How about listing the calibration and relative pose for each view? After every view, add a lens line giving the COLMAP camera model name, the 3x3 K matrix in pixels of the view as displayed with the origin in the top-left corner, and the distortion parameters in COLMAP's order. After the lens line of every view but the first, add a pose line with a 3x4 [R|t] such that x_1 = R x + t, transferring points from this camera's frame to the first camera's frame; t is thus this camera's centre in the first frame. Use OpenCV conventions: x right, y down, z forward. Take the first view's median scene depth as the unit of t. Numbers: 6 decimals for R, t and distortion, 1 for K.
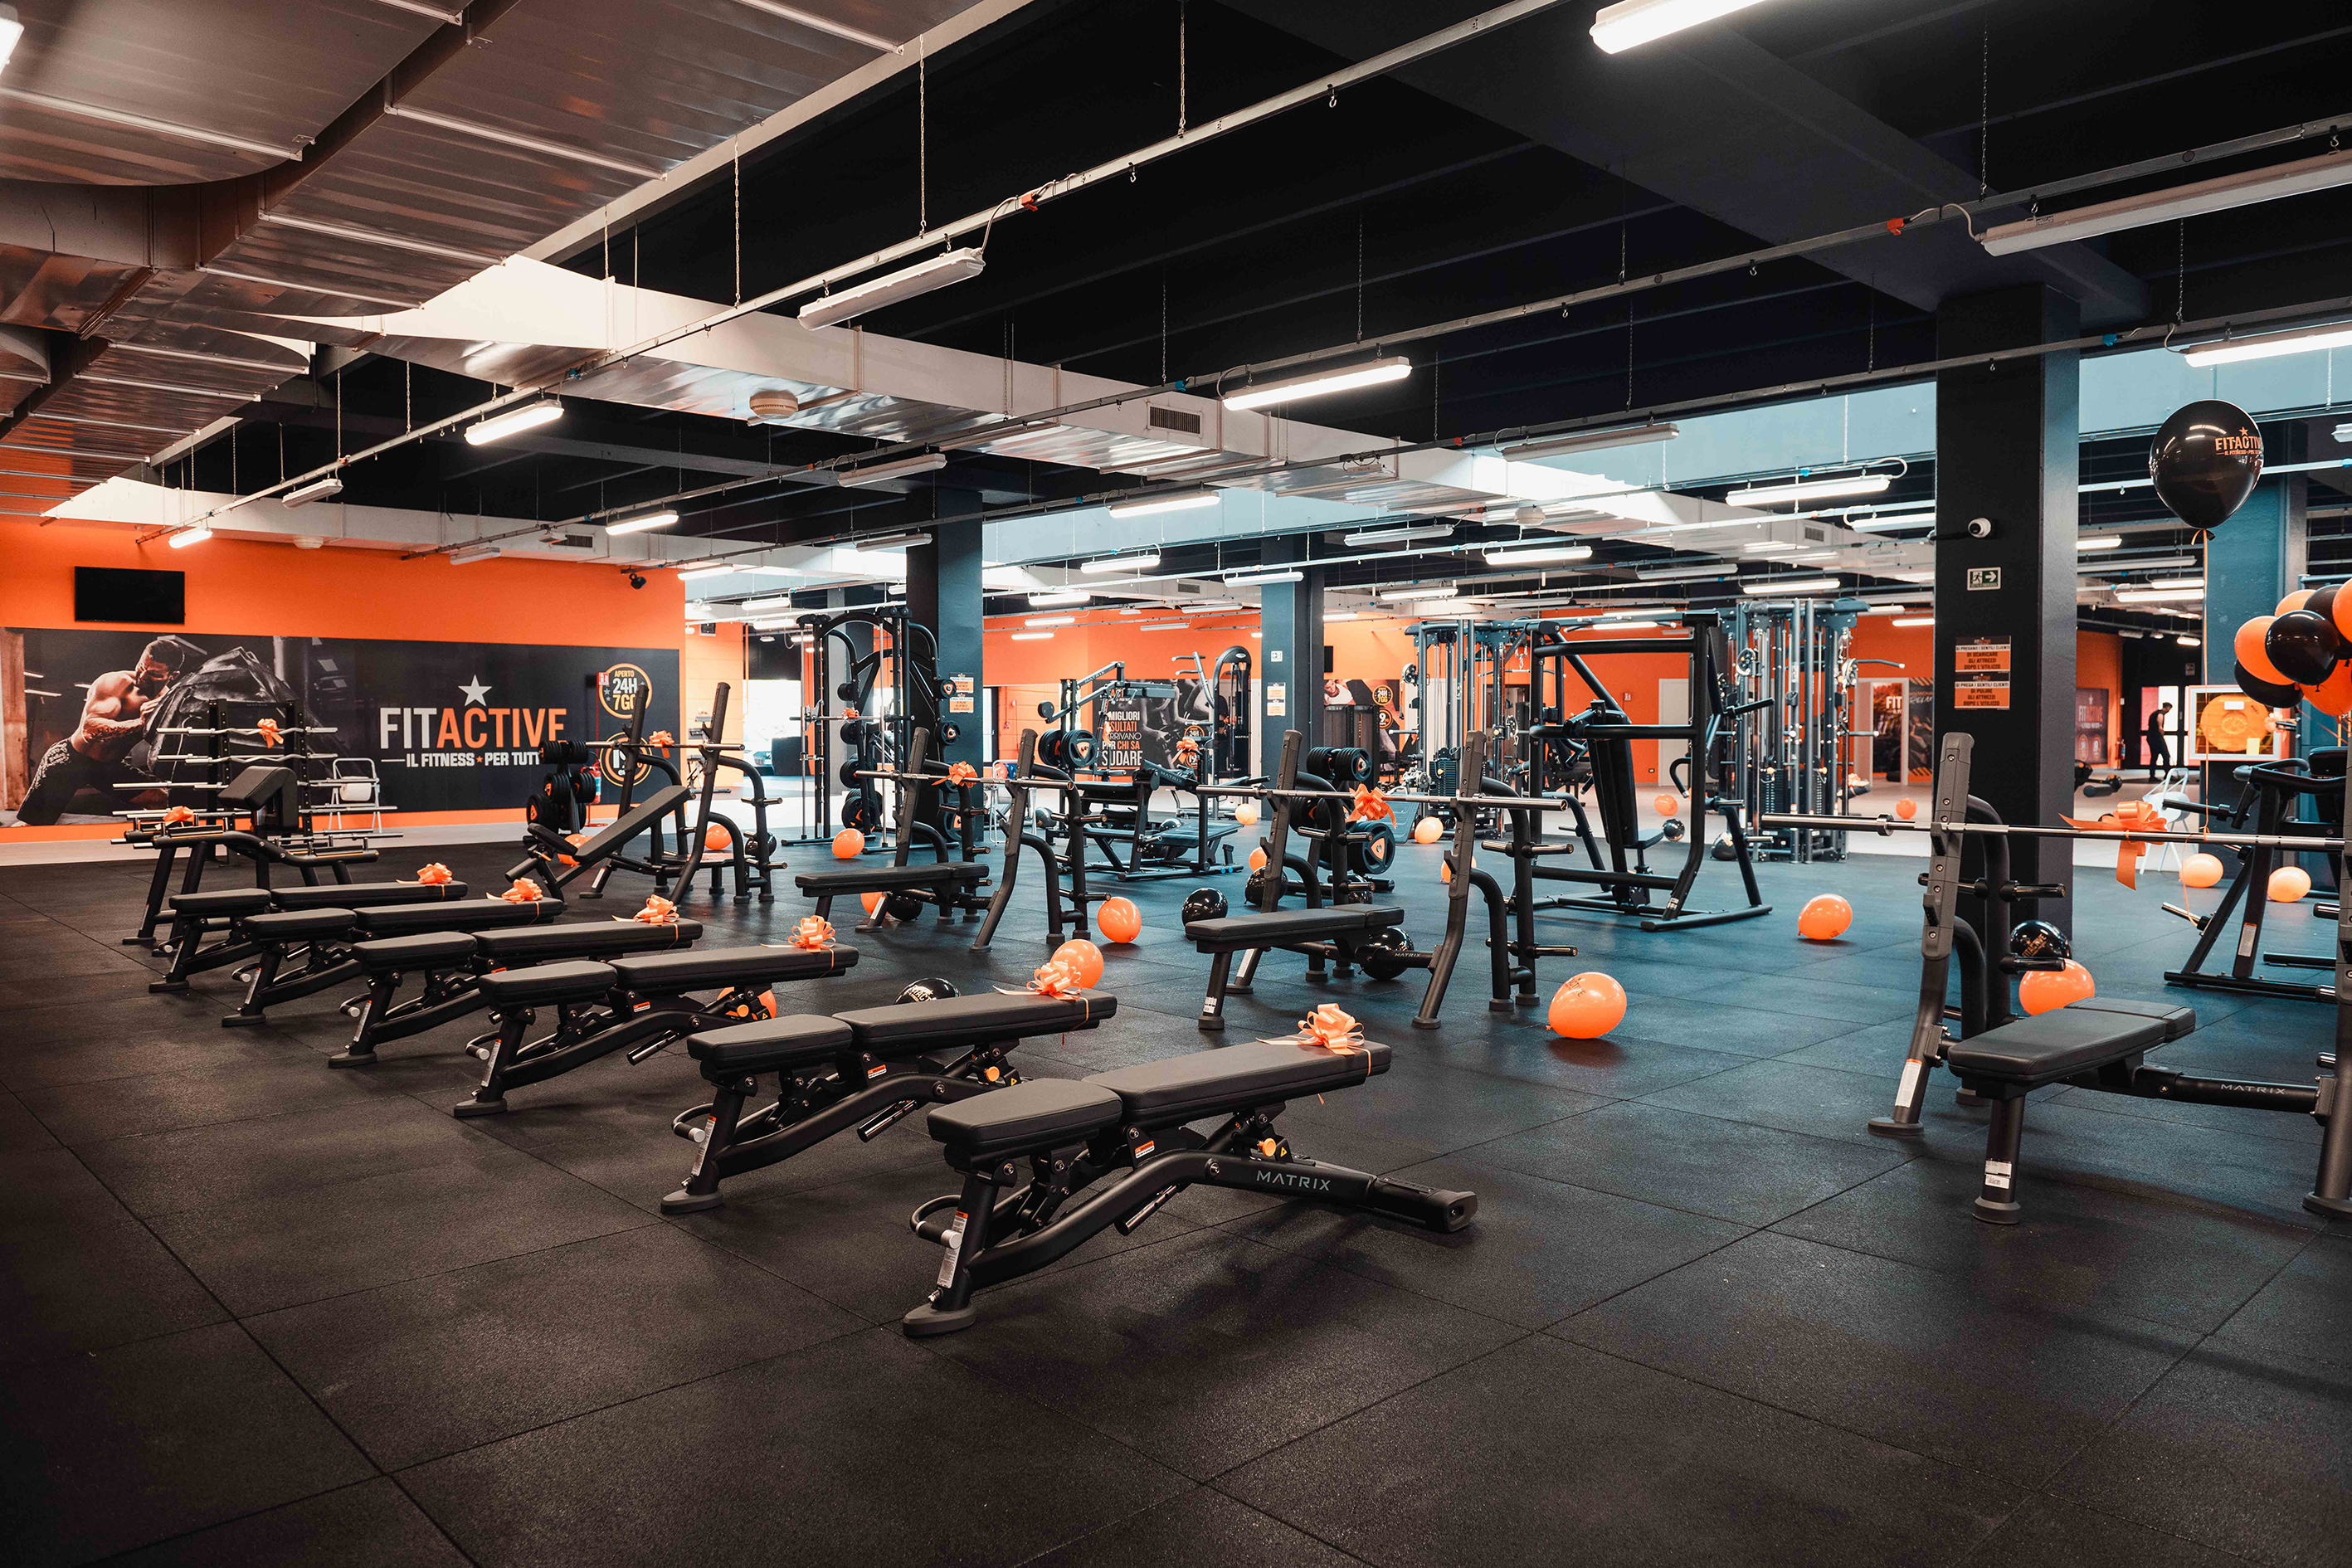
lens RADIAL K [[1608.2, 0, 1175.3], [0, 1608.2, 782.9], [0, 0, 1]] dist [0.001500, 0.000412]
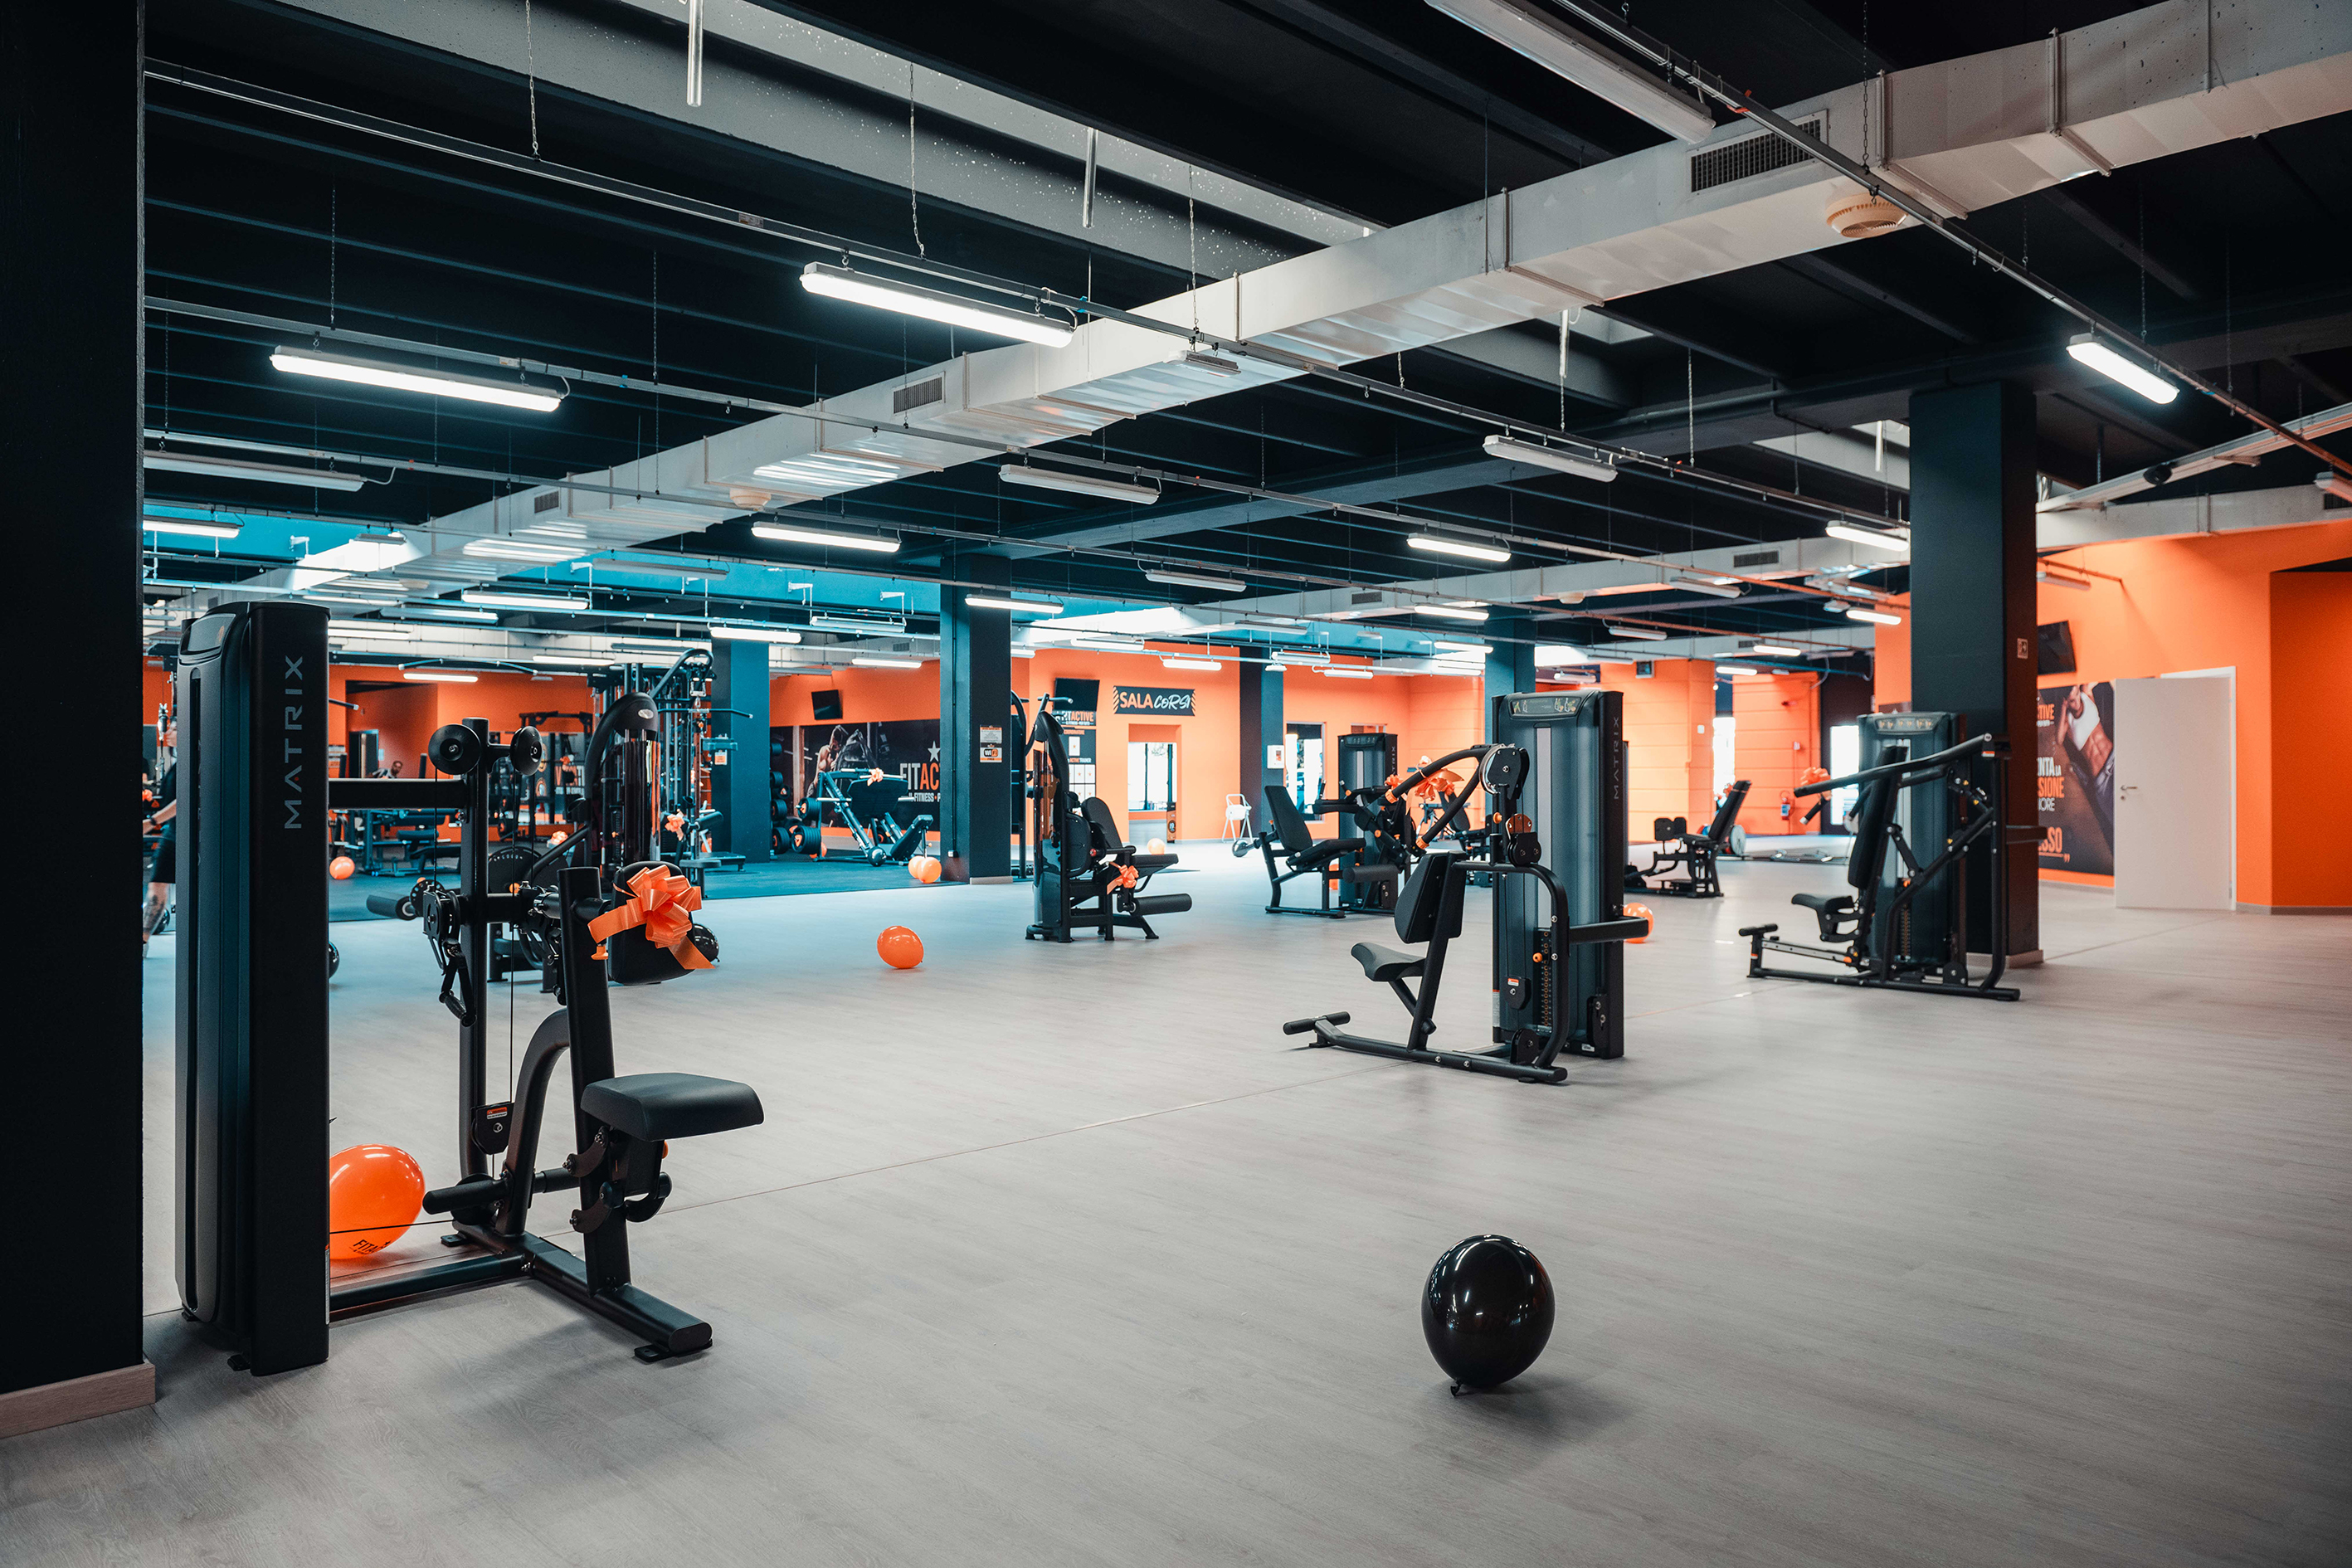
lens RADIAL K [[1608.2, 0, 1175.0], [0, 1608.2, 777.1], [0, 0, 1]] dist [0.001500, 0.000412]
pose [[0.013942, 0.011216, -0.999840, 1.189497], [-0.027377, 0.999567, 0.010831, -0.061984], [0.999528, 0.027221, 0.014243, 1.336252]]
